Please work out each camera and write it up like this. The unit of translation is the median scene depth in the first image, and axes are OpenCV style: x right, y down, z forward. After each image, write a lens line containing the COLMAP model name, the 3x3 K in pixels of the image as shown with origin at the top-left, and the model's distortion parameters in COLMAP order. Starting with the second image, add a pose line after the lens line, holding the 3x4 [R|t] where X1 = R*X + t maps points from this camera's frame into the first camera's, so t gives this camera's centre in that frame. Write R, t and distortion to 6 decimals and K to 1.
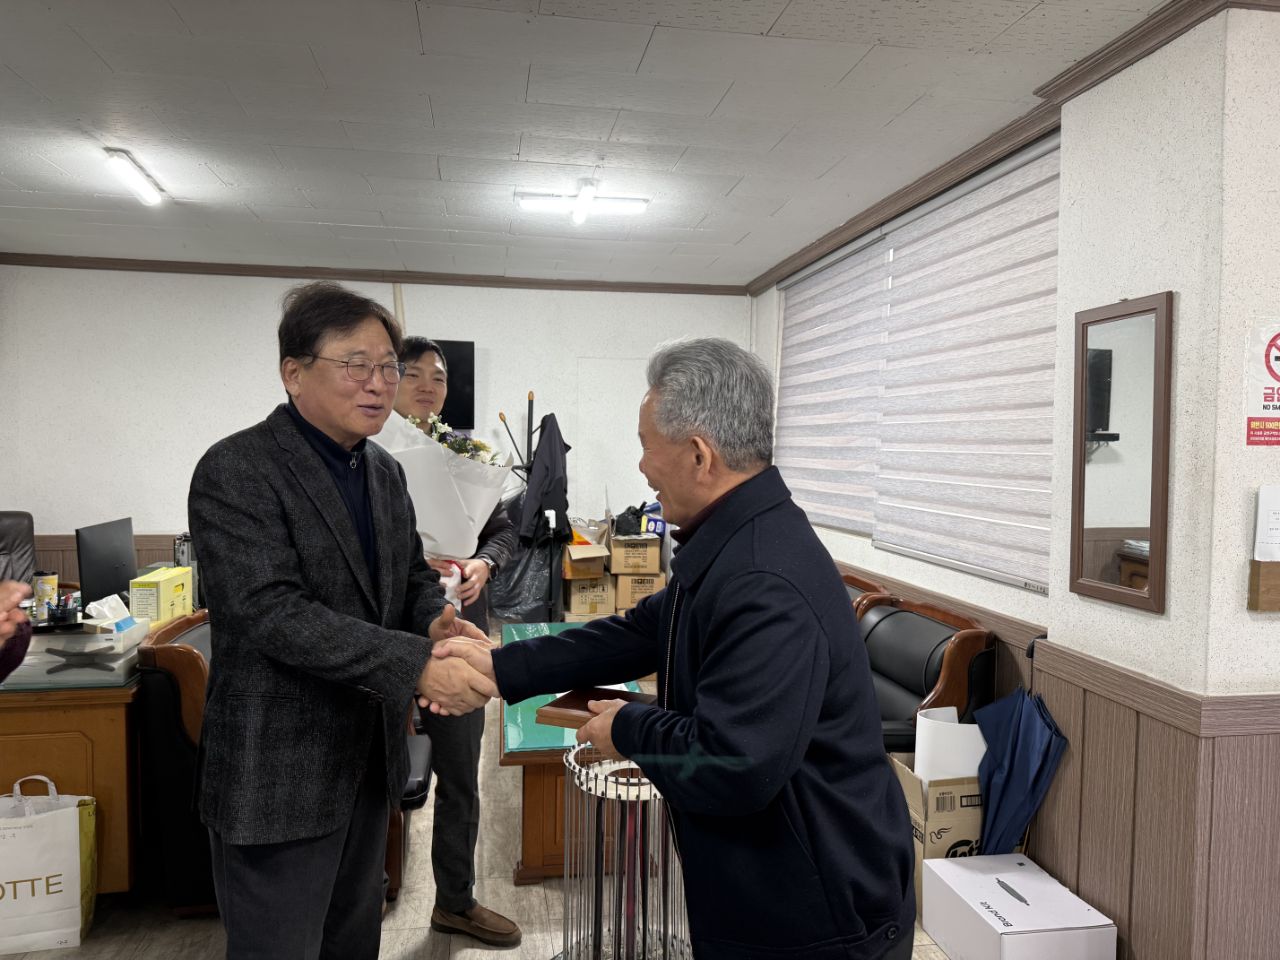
lens RADIAL K [[913.1, 0, 642.0], [0, 913.1, 483.8], [0, 0, 1]] dist [0.037258, -0.045074]
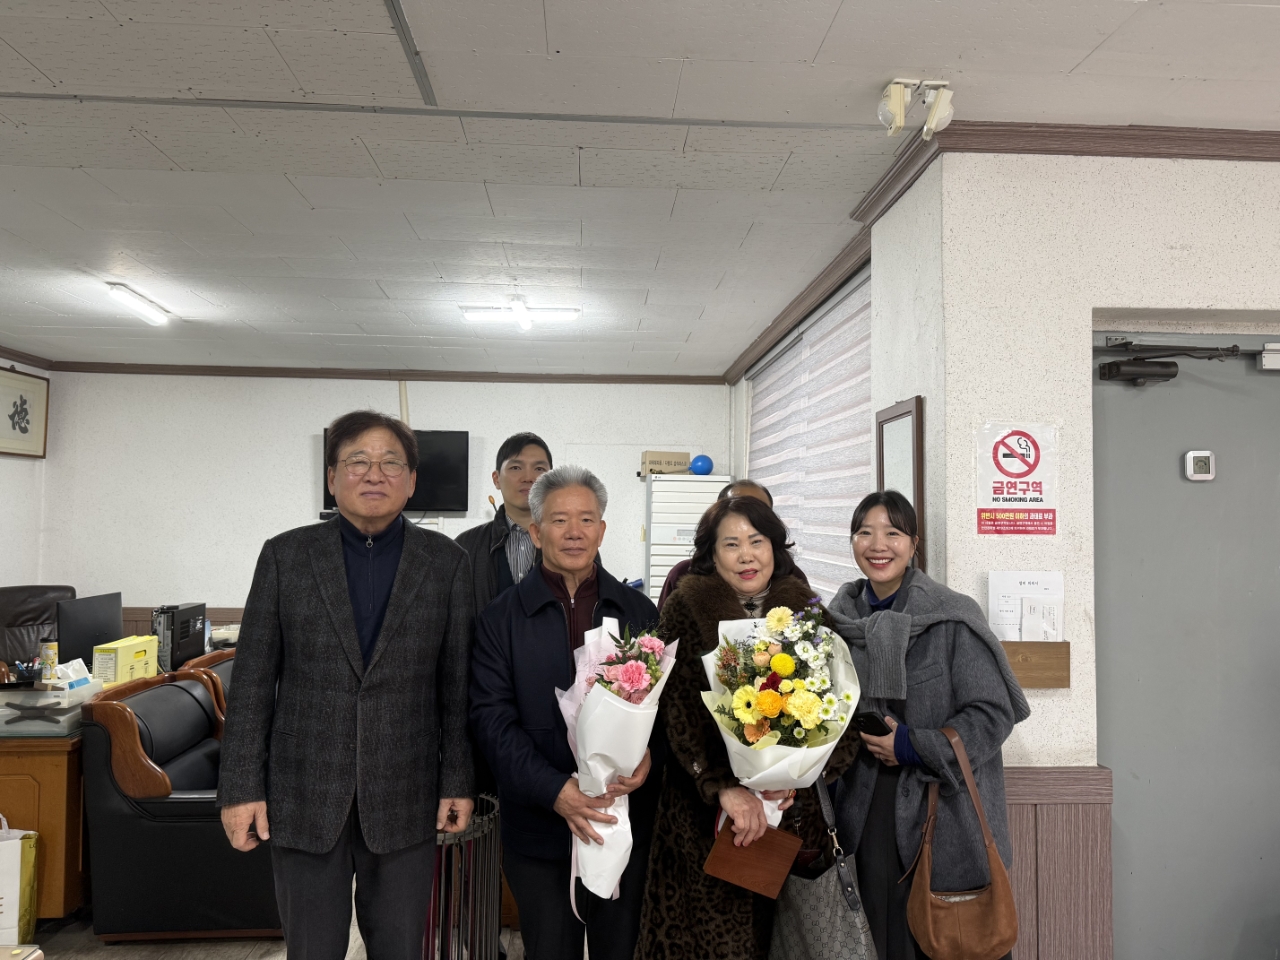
lens RADIAL K [[912.0, 0, 644.3], [0, 912.0, 485.2], [0, 0, 1]] dist [0.035201, -0.038912]
pose [[0.993737, -0.006328, -0.111565, 0.270586], [-0.002588, 0.996824, -0.079596, -0.008412], [0.111715, 0.079386, 0.990564, -0.097529]]
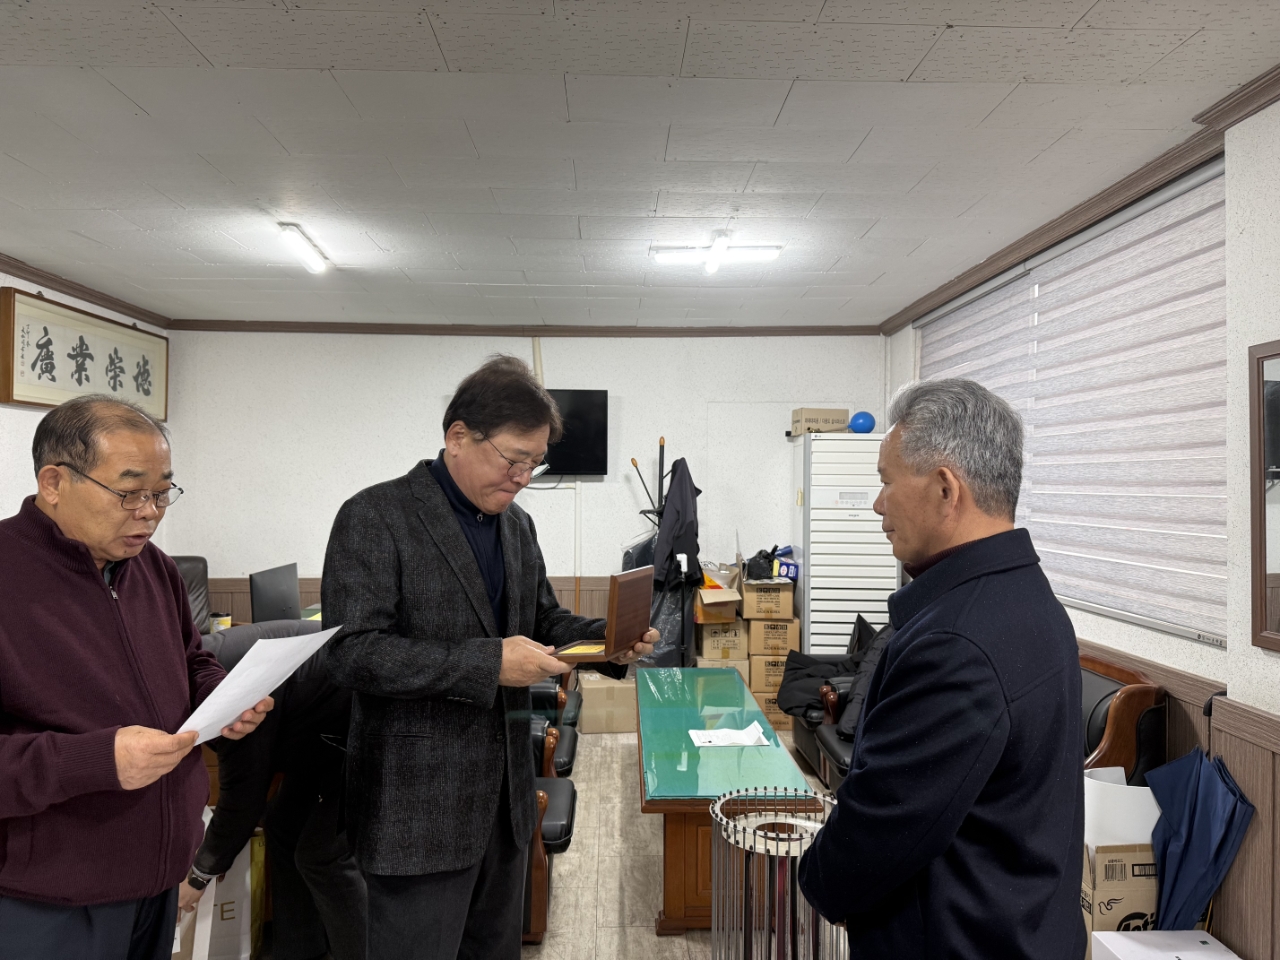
lens RADIAL K [[914.6, 0, 640.3], [0, 914.6, 482.8], [0, 0, 1]] dist [0.023419, -0.024319]
pose [[0.990822, -0.010786, -0.134740, -0.017151], [0.004558, 0.998910, -0.046451, -0.005326], [0.135094, 0.045410, 0.989792, -0.007098]]
